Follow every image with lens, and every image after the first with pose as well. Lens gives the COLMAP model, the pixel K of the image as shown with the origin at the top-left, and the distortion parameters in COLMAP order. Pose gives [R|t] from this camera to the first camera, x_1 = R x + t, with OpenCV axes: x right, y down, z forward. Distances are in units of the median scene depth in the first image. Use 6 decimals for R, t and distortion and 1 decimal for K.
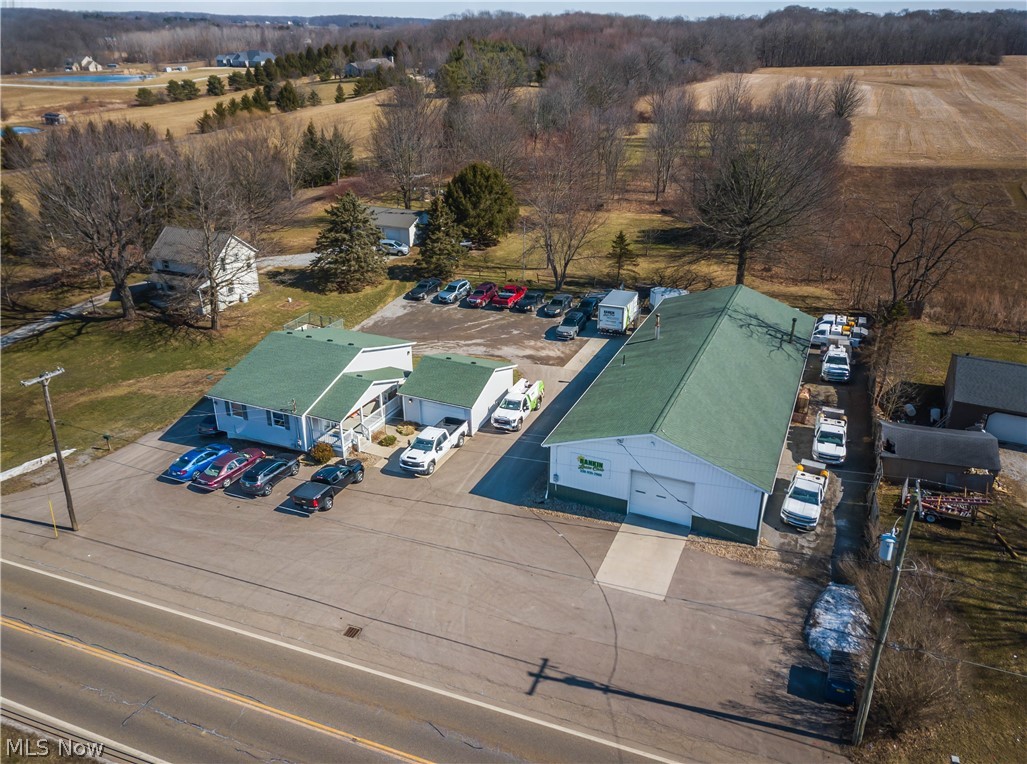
lens RADIAL K [[801.2, 0, 513.5], [0, 801.2, 382.0], [0, 0, 1]] dist [0.041138, -0.003362]
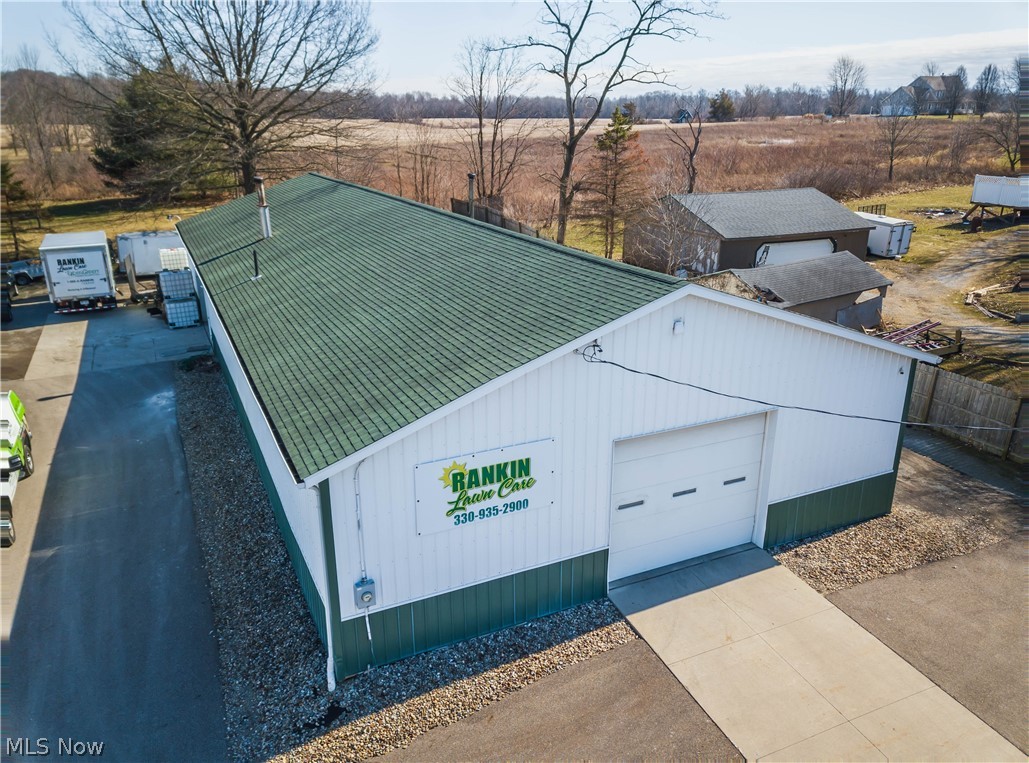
lens RADIAL K [[763.8, 0, 514.5], [0, 763.8, 381.5], [0, 0, 1]] dist [0.028514, -0.009718]
pose [[0.654615, -0.250770, 0.713157, -0.067004], [0.310908, 0.949207, 0.048387, 0.051585], [-0.689068, 0.190052, 0.699332, 0.688244]]
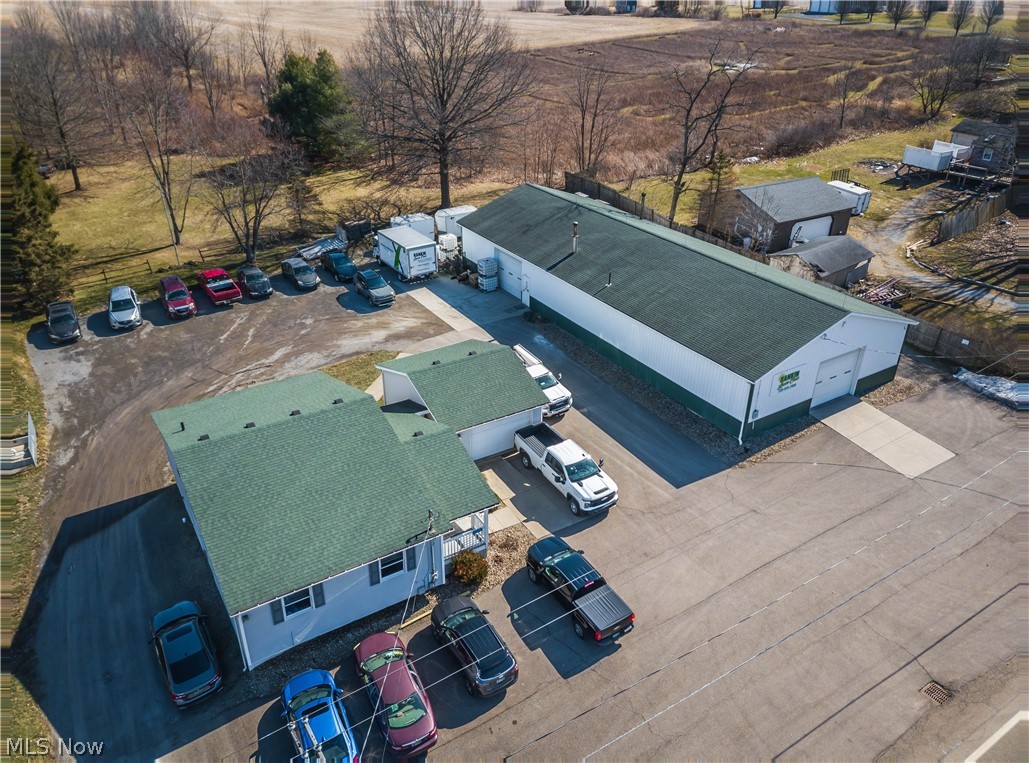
lens RADIAL K [[763.8, 0, 514.5], [0, 763.8, 381.5], [0, 0, 1]] dist [0.028514, -0.009718]
pose [[0.557440, -0.400878, 0.727020, -0.580512], [0.331515, 0.910334, 0.247769, -0.170933], [-0.761156, 0.102902, 0.640354, 0.595119]]
